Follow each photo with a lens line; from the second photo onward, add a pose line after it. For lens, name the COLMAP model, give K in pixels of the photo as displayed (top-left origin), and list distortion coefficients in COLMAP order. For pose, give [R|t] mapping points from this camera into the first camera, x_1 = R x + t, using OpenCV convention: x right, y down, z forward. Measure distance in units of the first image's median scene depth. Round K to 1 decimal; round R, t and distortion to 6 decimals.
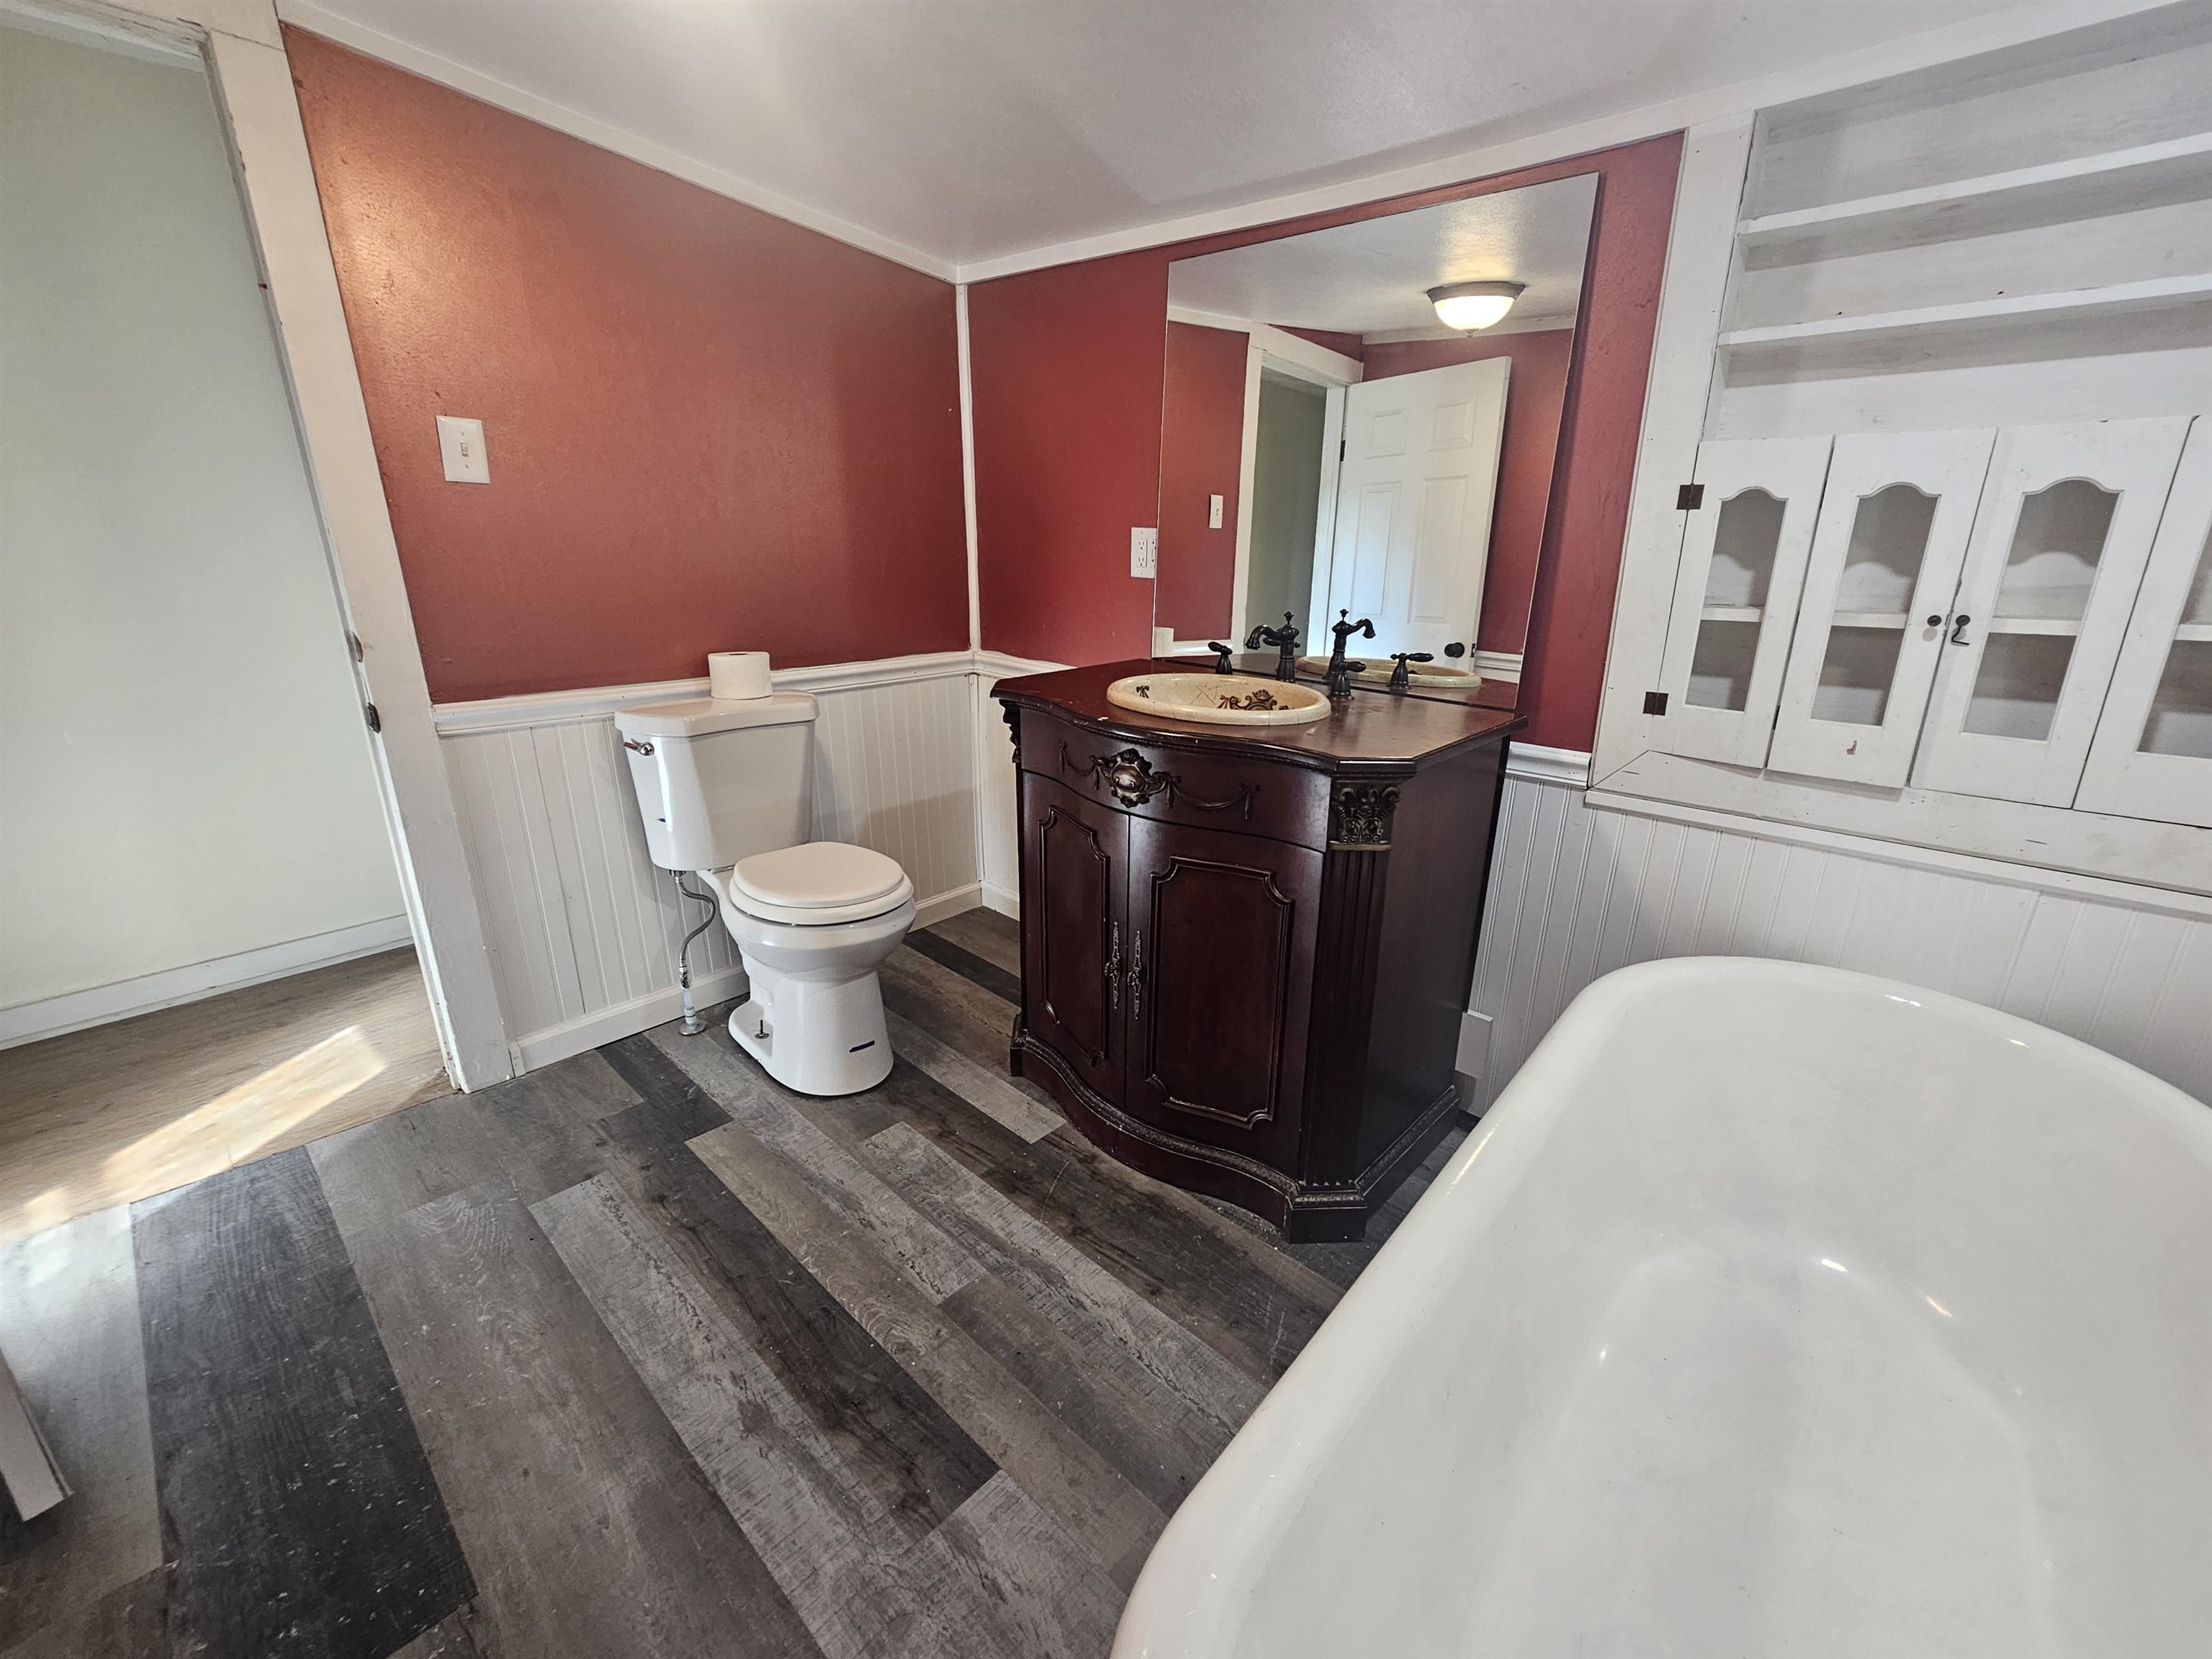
lens RADIAL K [[905.3, 0, 1100.9], [0, 905.3, 807.1], [0, 0, 1]] dist [-0.005646, 0.001881]
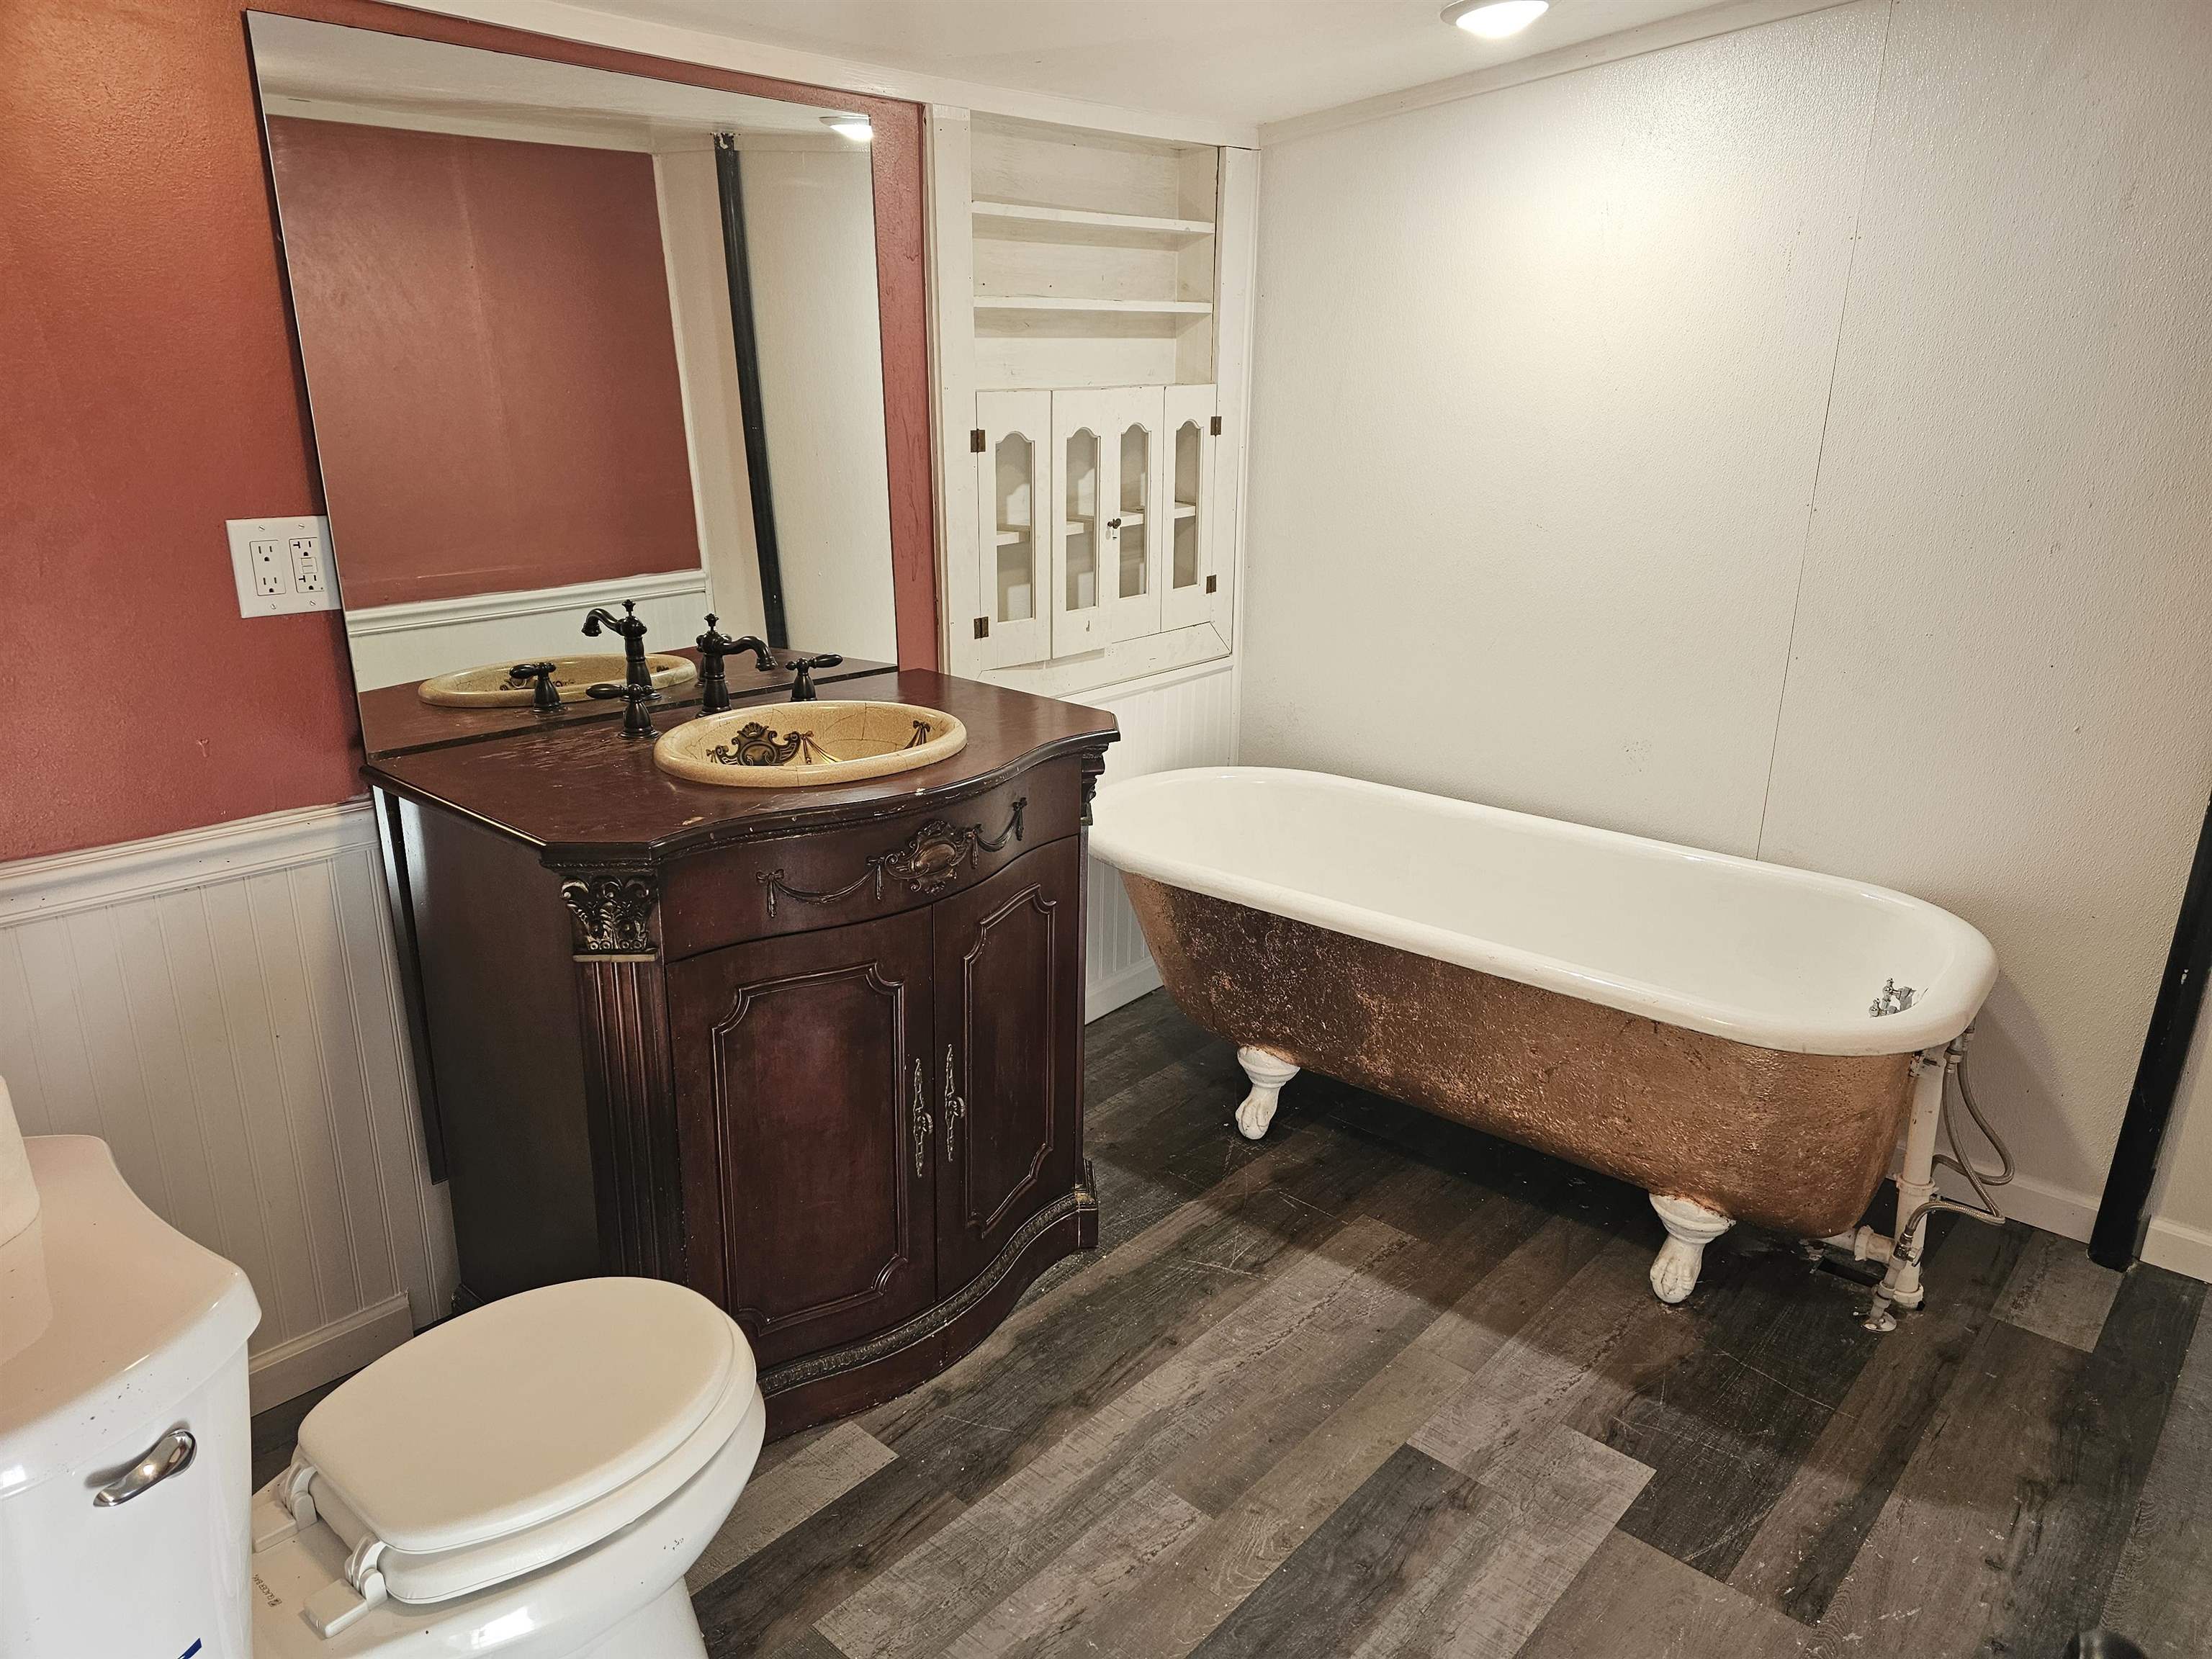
lens RADIAL K [[1496.0, 0, 1095.4], [0, 1496.0, 834.0], [0, 0, 1]] dist [0.062367, -0.009405]
pose [[-0.007926, -0.324160, 0.945969, -1.336417], [0.280347, 0.907340, 0.313272, -0.472376], [-0.959866, 0.267682, 0.083685, 0.889987]]
